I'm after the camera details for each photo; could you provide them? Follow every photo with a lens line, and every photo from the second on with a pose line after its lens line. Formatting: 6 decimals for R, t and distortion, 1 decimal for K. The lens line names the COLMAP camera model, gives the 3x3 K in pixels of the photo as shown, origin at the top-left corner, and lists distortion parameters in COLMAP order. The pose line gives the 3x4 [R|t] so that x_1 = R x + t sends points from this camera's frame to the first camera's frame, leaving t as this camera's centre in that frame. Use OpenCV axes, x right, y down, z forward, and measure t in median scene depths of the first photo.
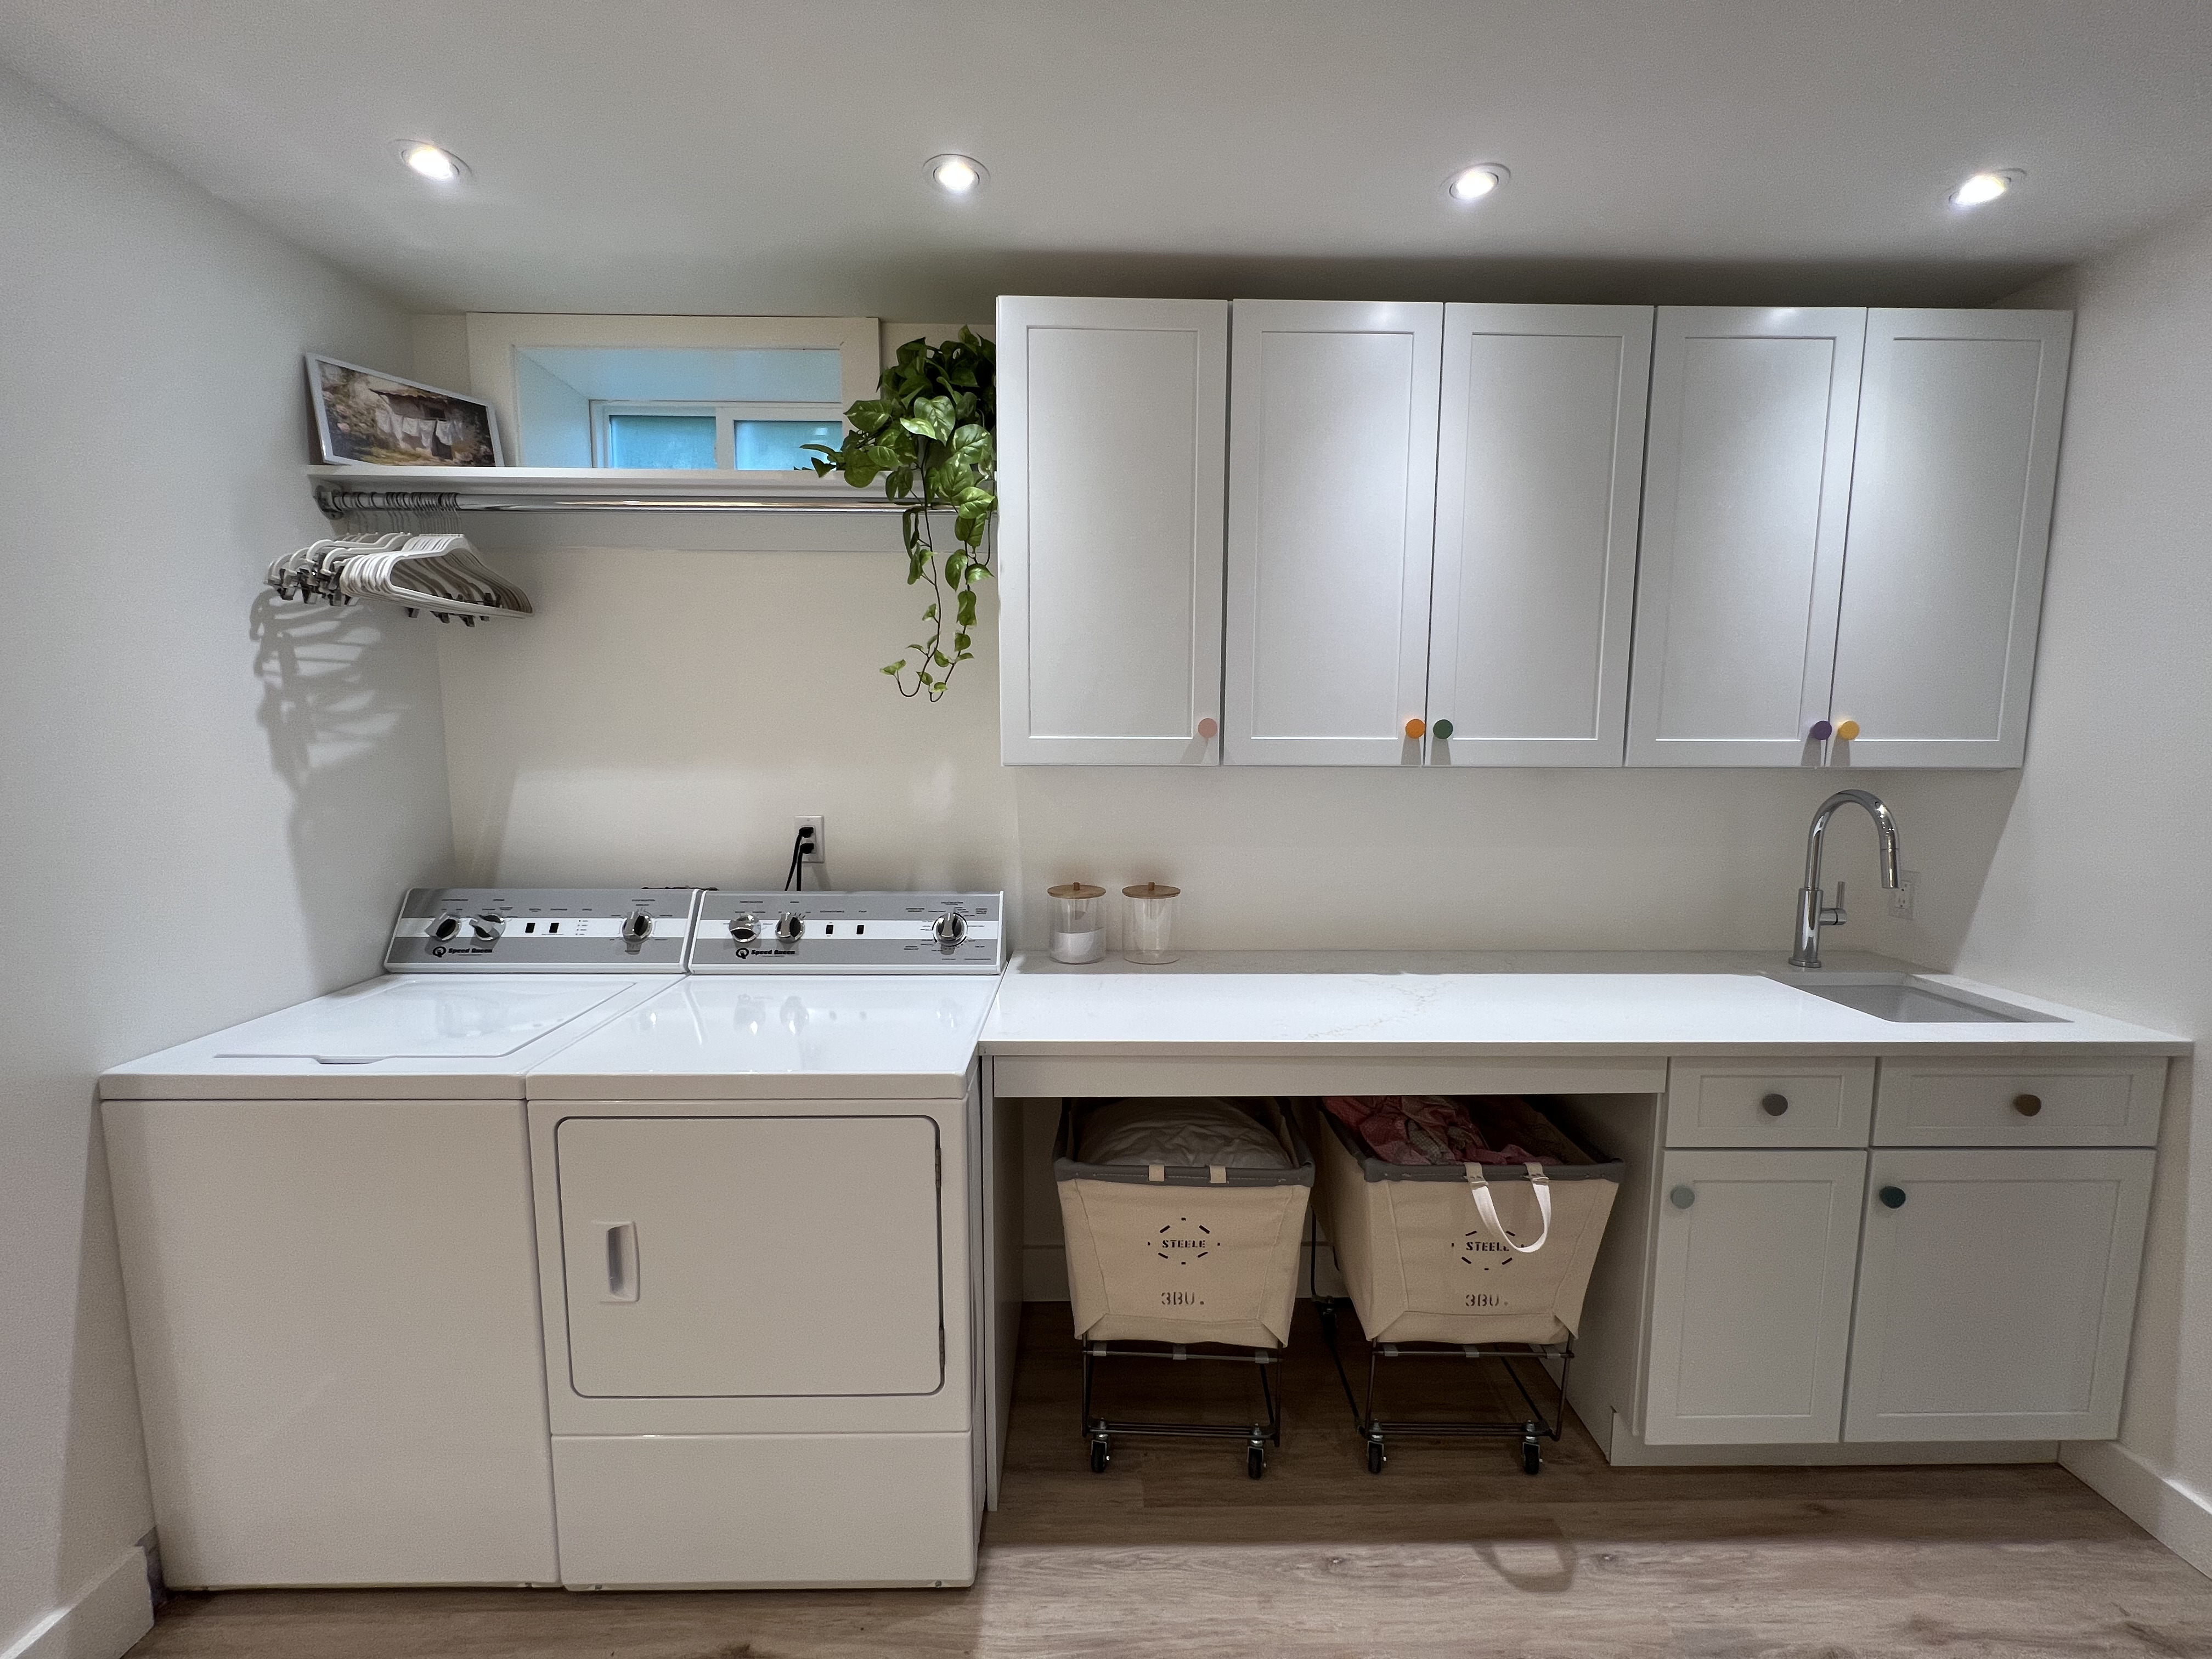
lens RADIAL K [[886.4, 0, 1109.3], [0, 886.4, 834.3], [0, 0, 1]] dist [-0.001819, 0.000290]
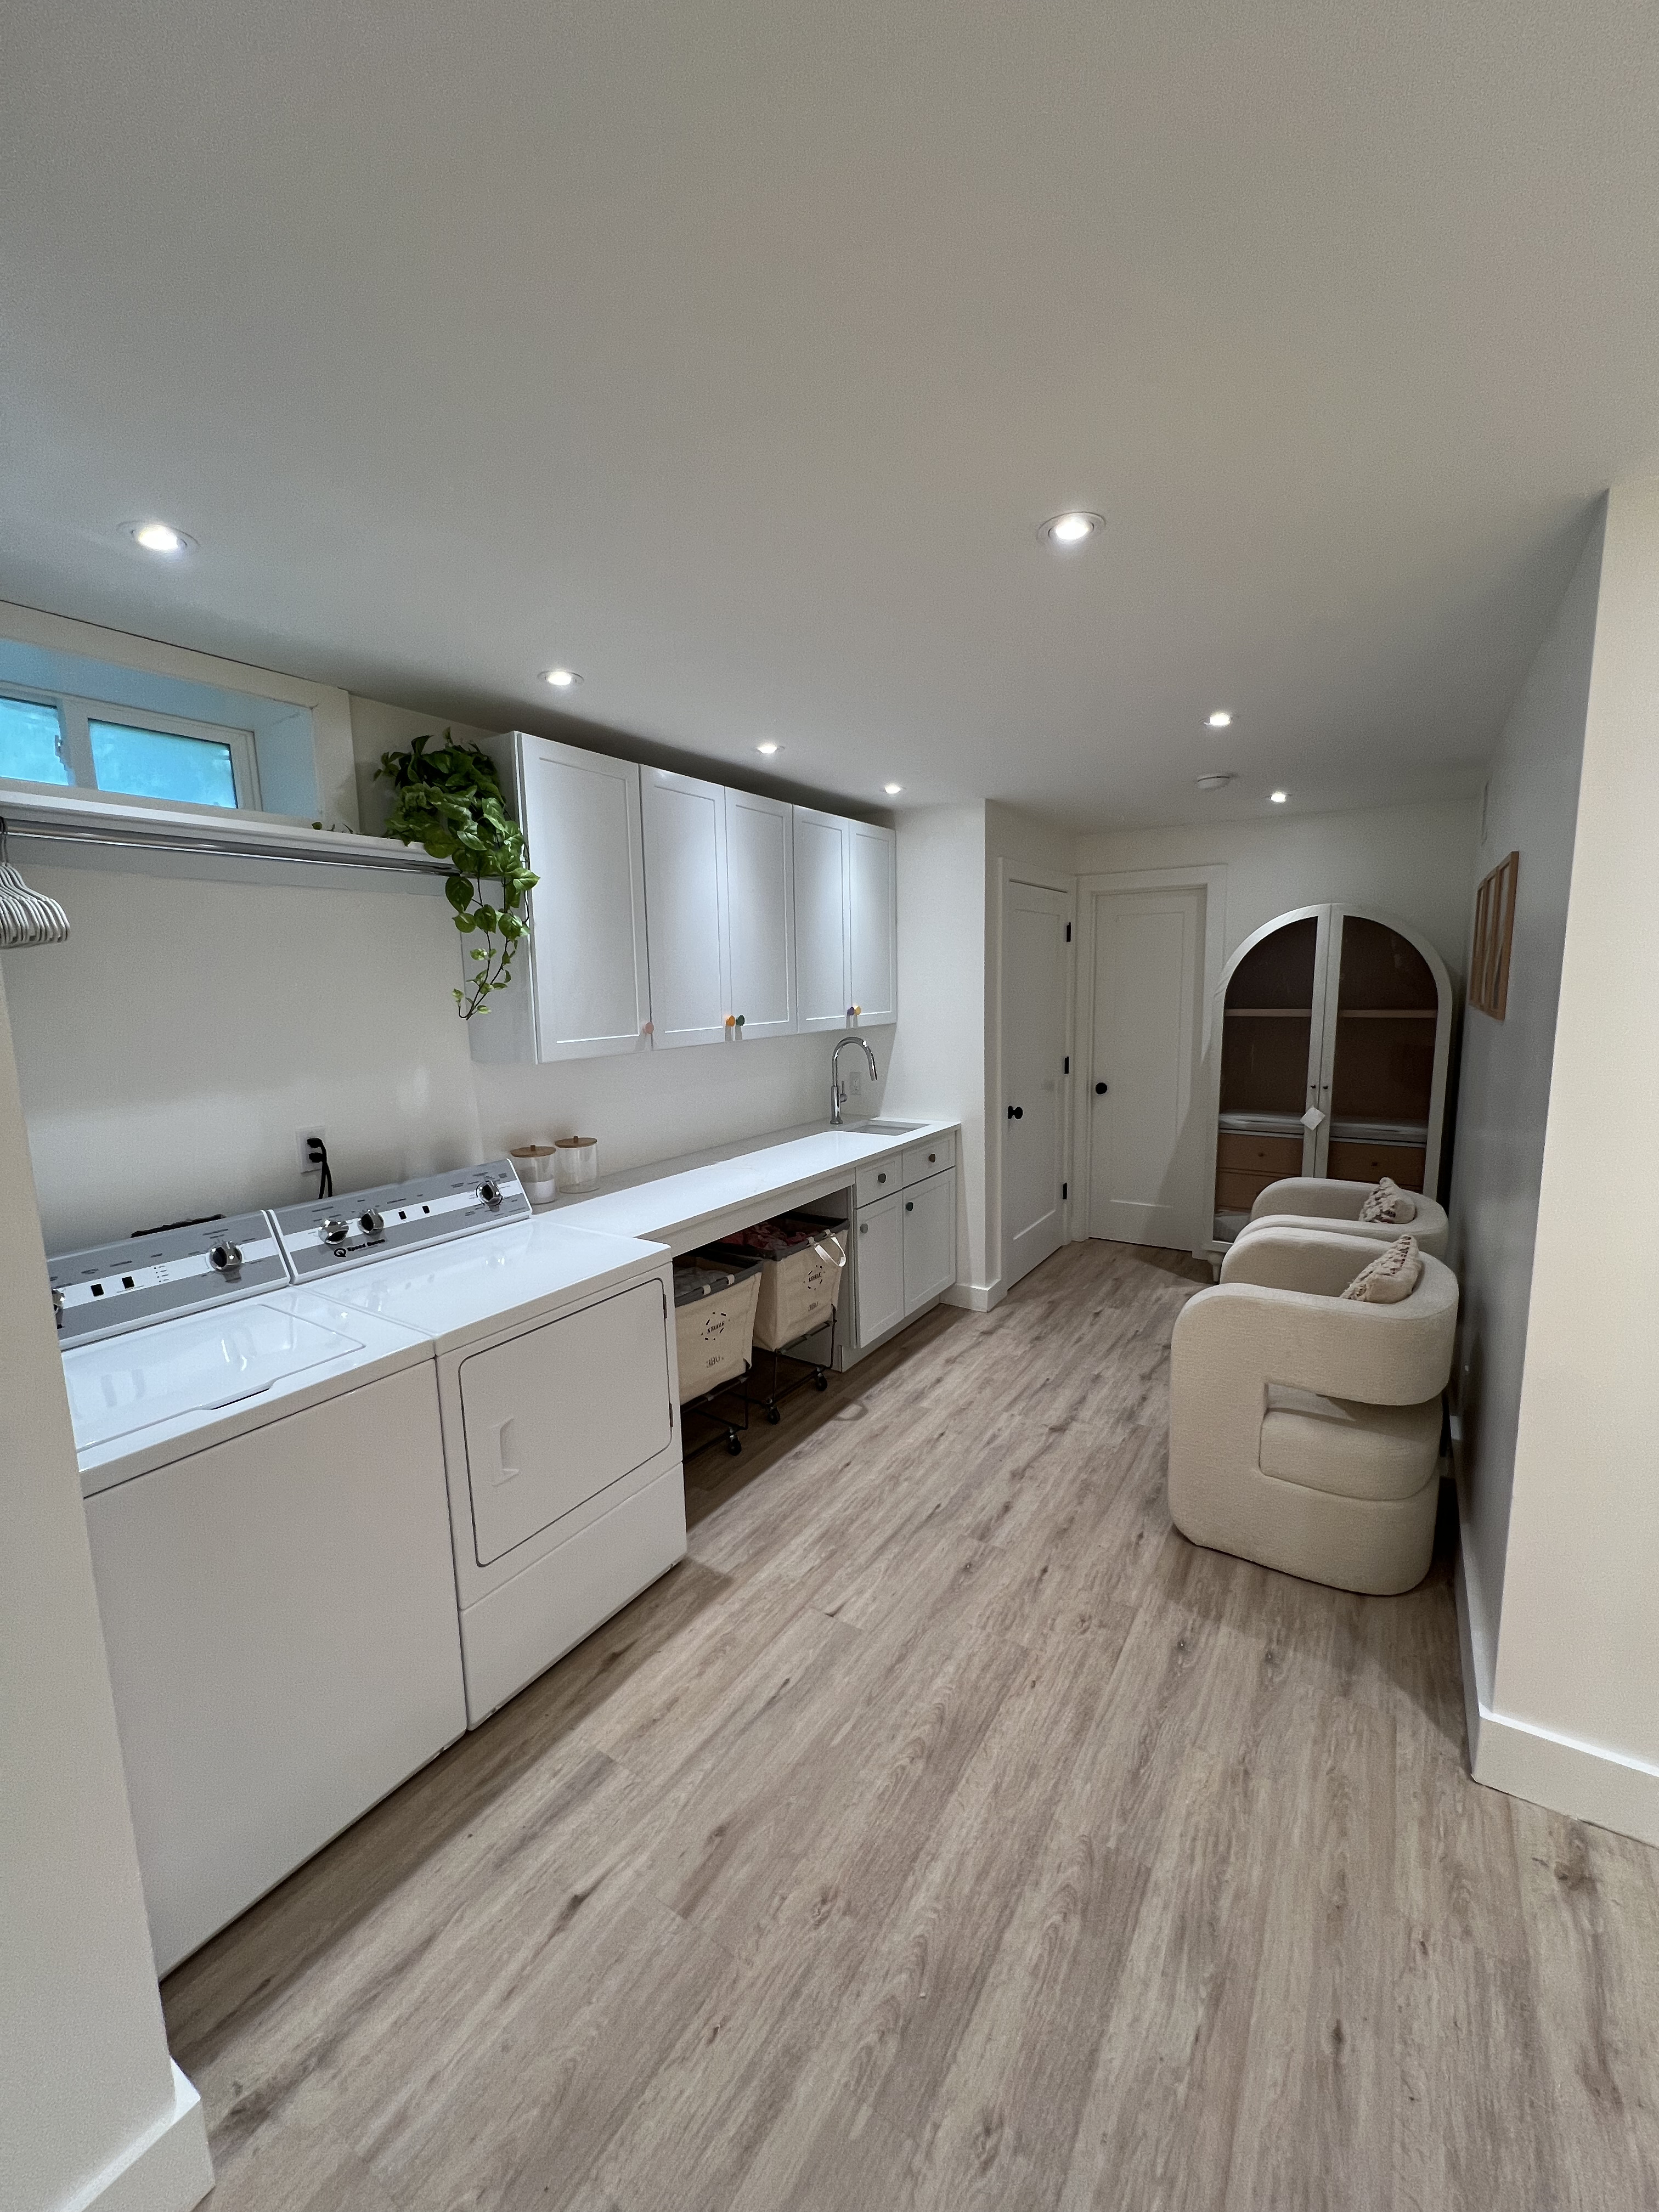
lens RADIAL K [[886.4, 0, 829.5], [0, 886.4, 1106.0], [0, 0, 1]] dist [-0.001819, 0.000290]
pose [[0.554348, -0.136050, 0.821090, -1.079328], [0.114525, 0.989634, 0.086657, -0.085277], [-0.824368, 0.045997, 0.564182, -0.170887]]
